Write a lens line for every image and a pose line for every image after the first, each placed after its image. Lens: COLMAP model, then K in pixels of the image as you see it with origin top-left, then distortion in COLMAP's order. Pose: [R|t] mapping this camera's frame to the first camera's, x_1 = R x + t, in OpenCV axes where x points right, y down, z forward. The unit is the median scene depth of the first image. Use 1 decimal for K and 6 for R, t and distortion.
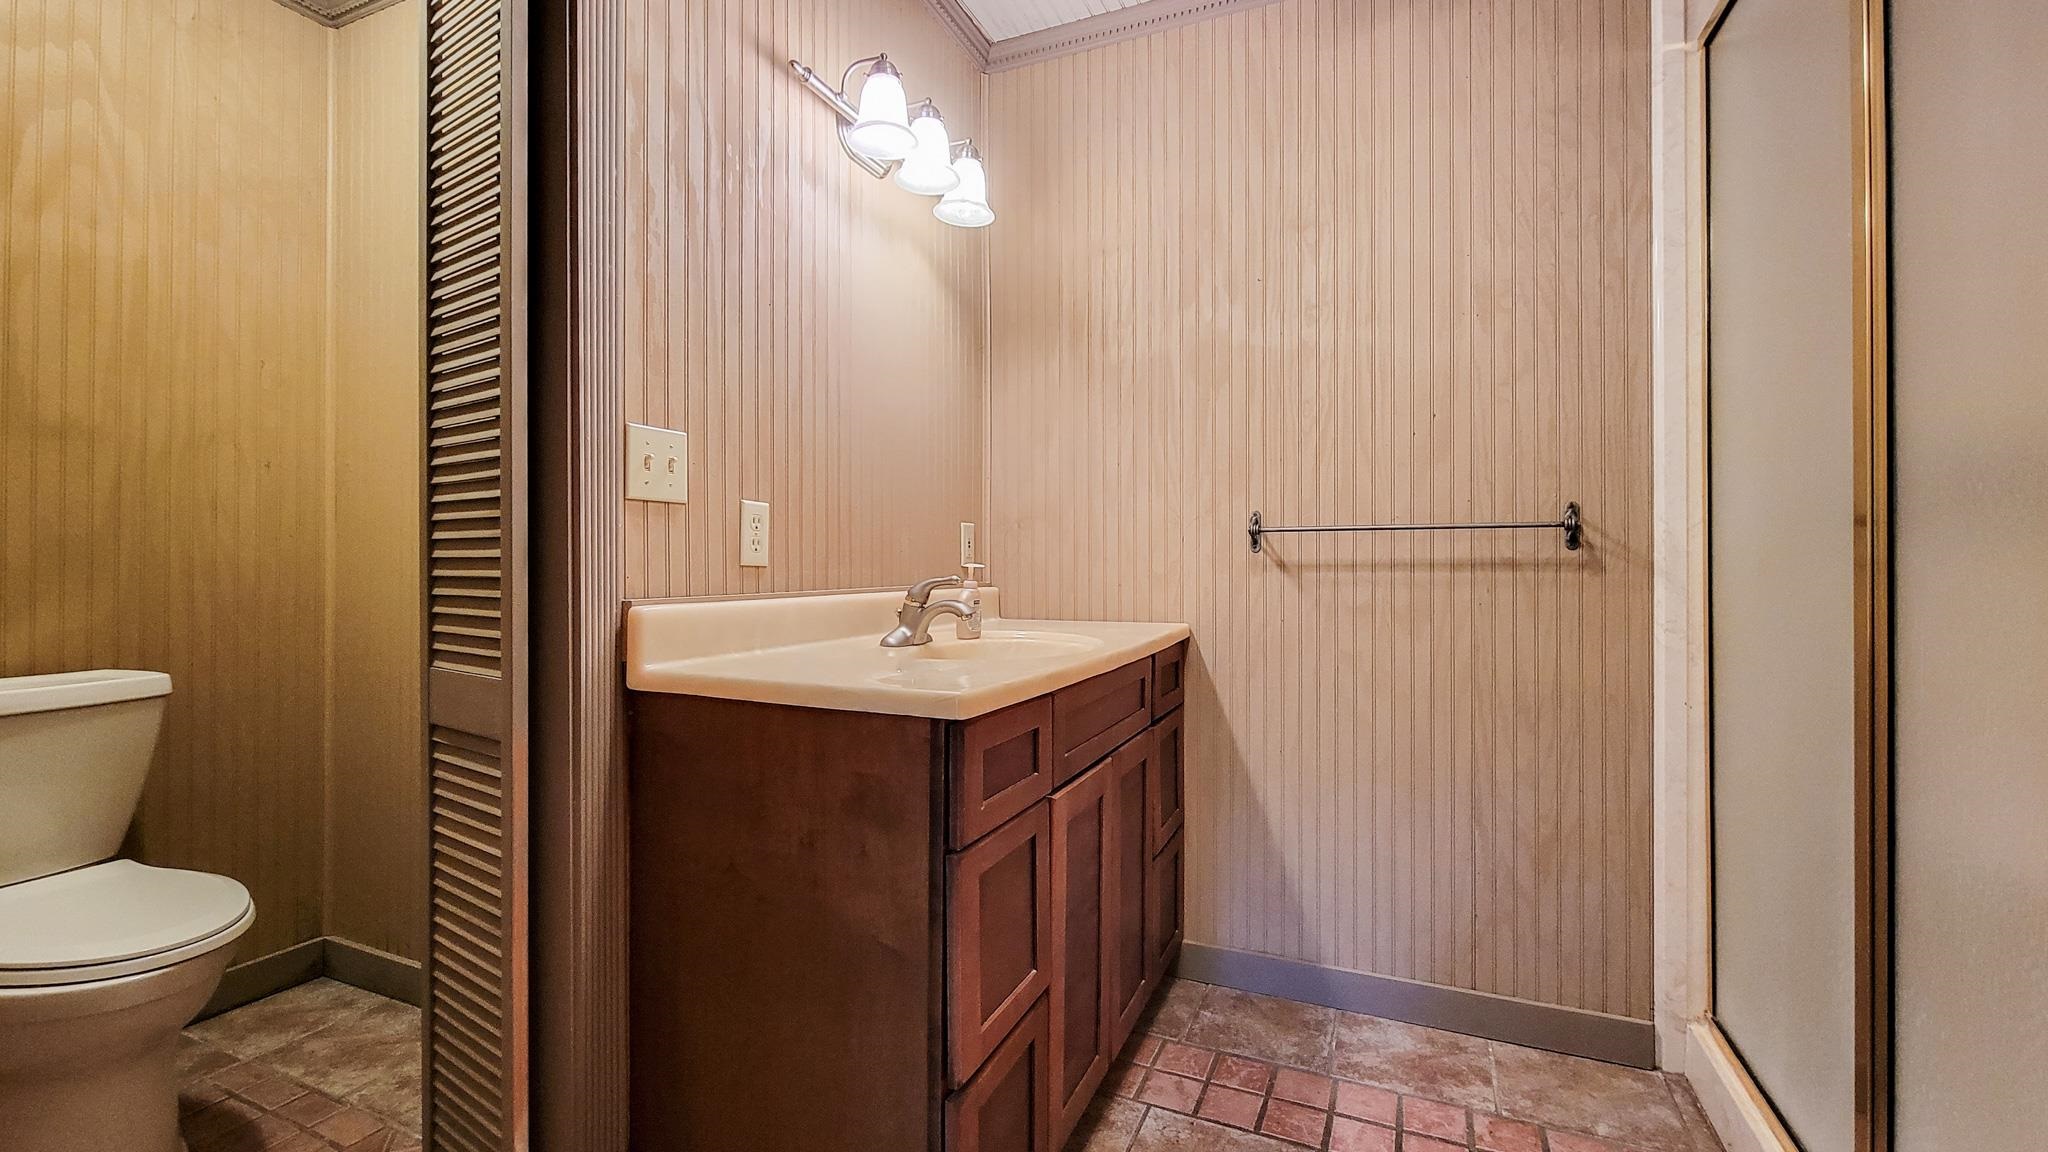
lens RADIAL K [[852.3, 0, 1019.9], [0, 852.3, 540.4], [0, 0, 1]] dist [0.000913, 0.000076]
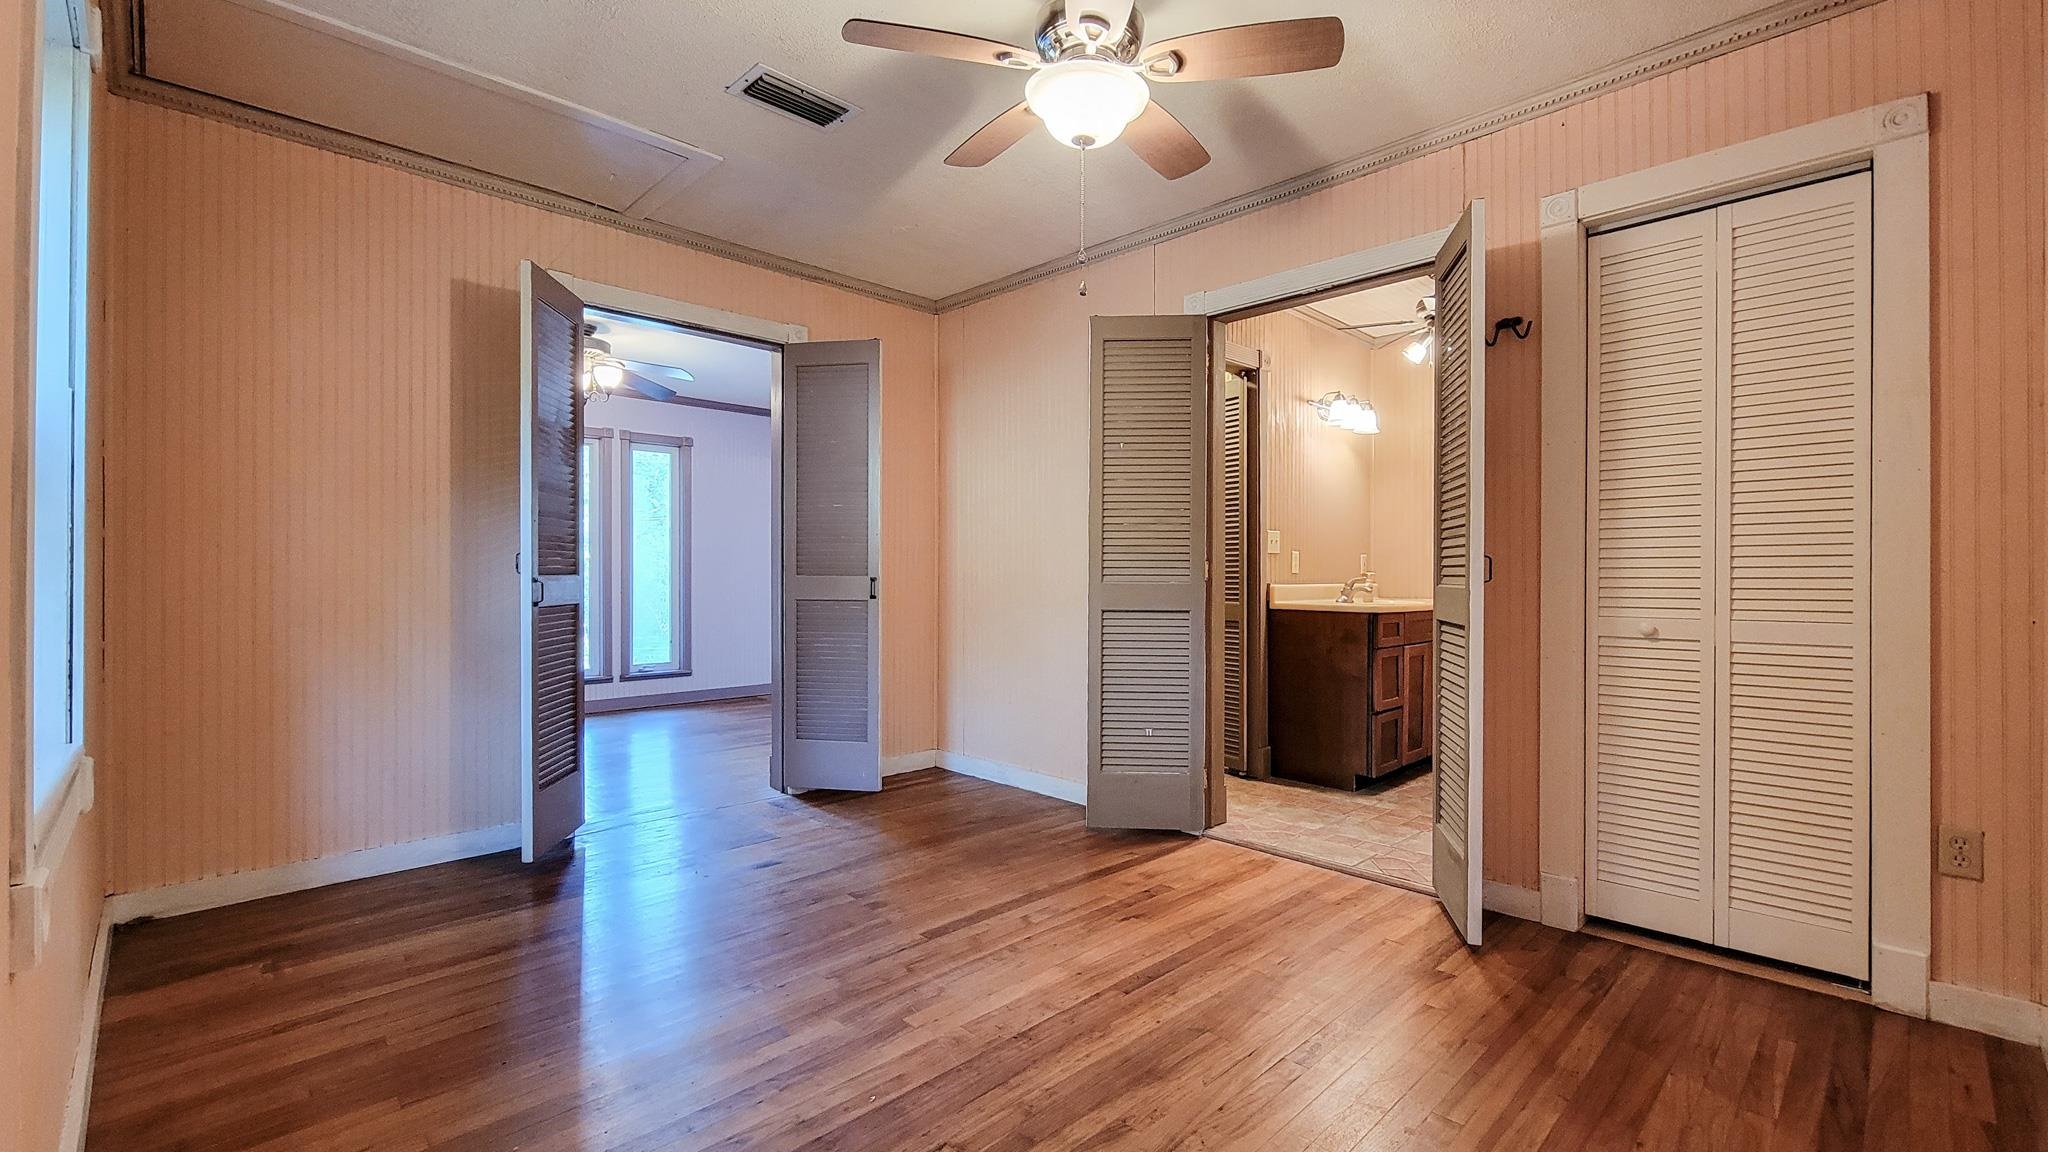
lens RADIAL K [[872.4, 0, 1024.0], [0, 872.4, 576.0], [0, 0, 1]] dist [-0.000260, 0.000012]
pose [[0.932916, 0.002335, -0.360086, -0.115941], [0.005349, 0.999779, 0.020340, -0.032296], [0.360054, -0.020901, 0.932697, -2.597528]]
